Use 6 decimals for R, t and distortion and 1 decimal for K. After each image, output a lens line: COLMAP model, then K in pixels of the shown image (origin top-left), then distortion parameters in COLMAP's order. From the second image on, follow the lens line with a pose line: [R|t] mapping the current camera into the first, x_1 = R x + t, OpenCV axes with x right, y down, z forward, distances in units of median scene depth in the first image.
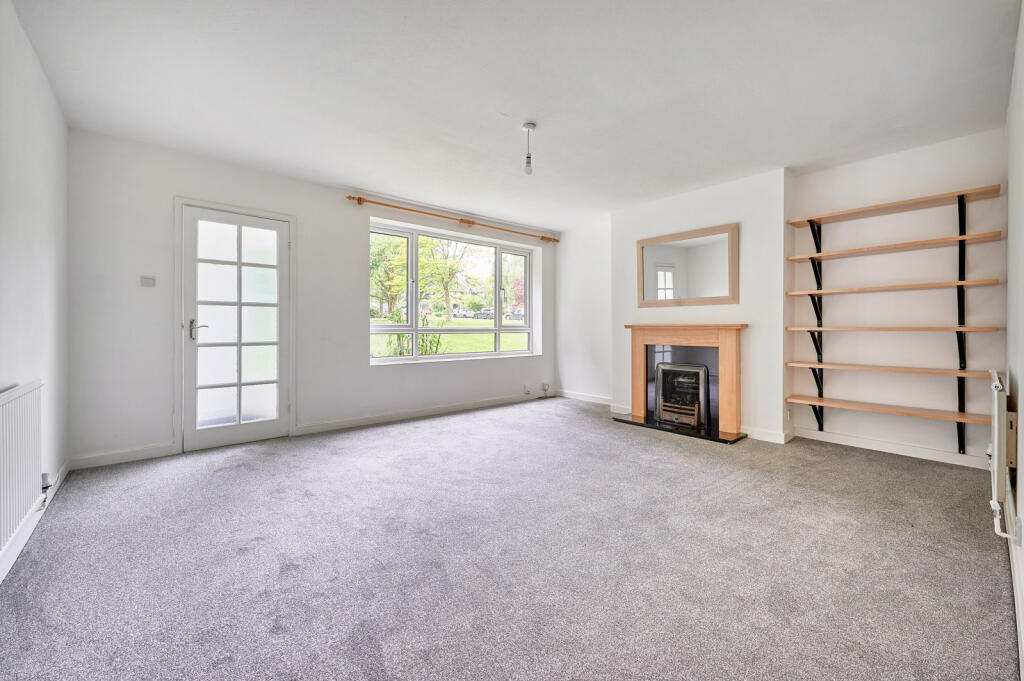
lens RADIAL K [[405.1, 0, 509.8], [0, 405.1, 330.8], [0, 0, 1]] dist [-0.001538, 0.000027]
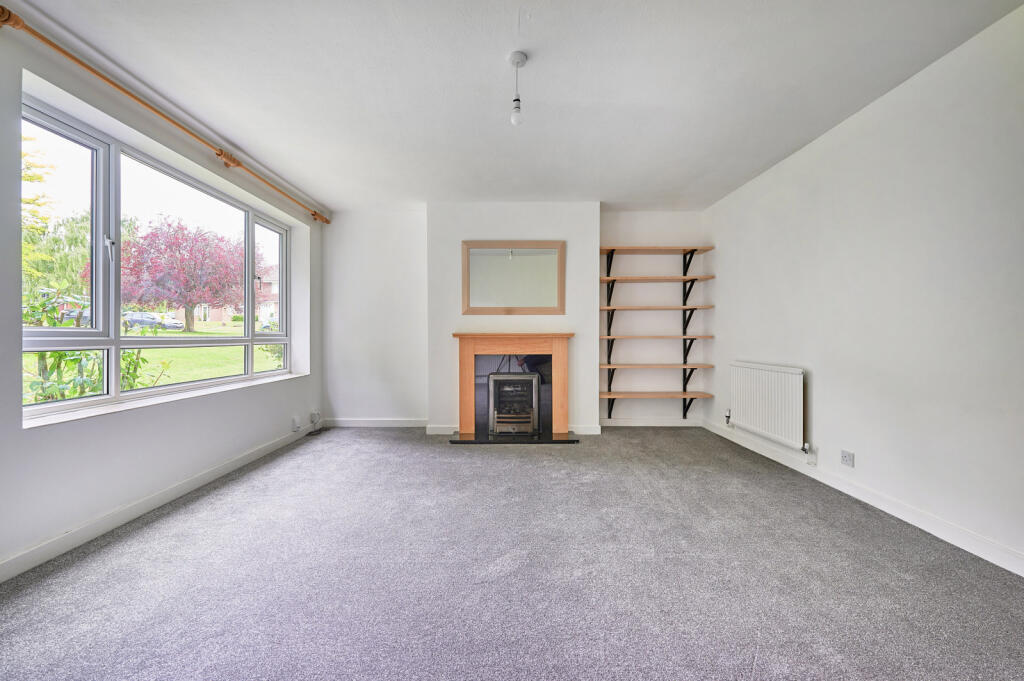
lens RADIAL K [[405.1, 0, 511.6], [0, 405.1, 338.6], [0, 0, 1]] dist [-0.001538, 0.000027]
pose [[0.649340, -0.005000, 0.760482, -0.343509], [0.007044, 0.999975, 0.000560, -0.002926], [-0.760466, 0.004993, 0.649359, 0.366889]]
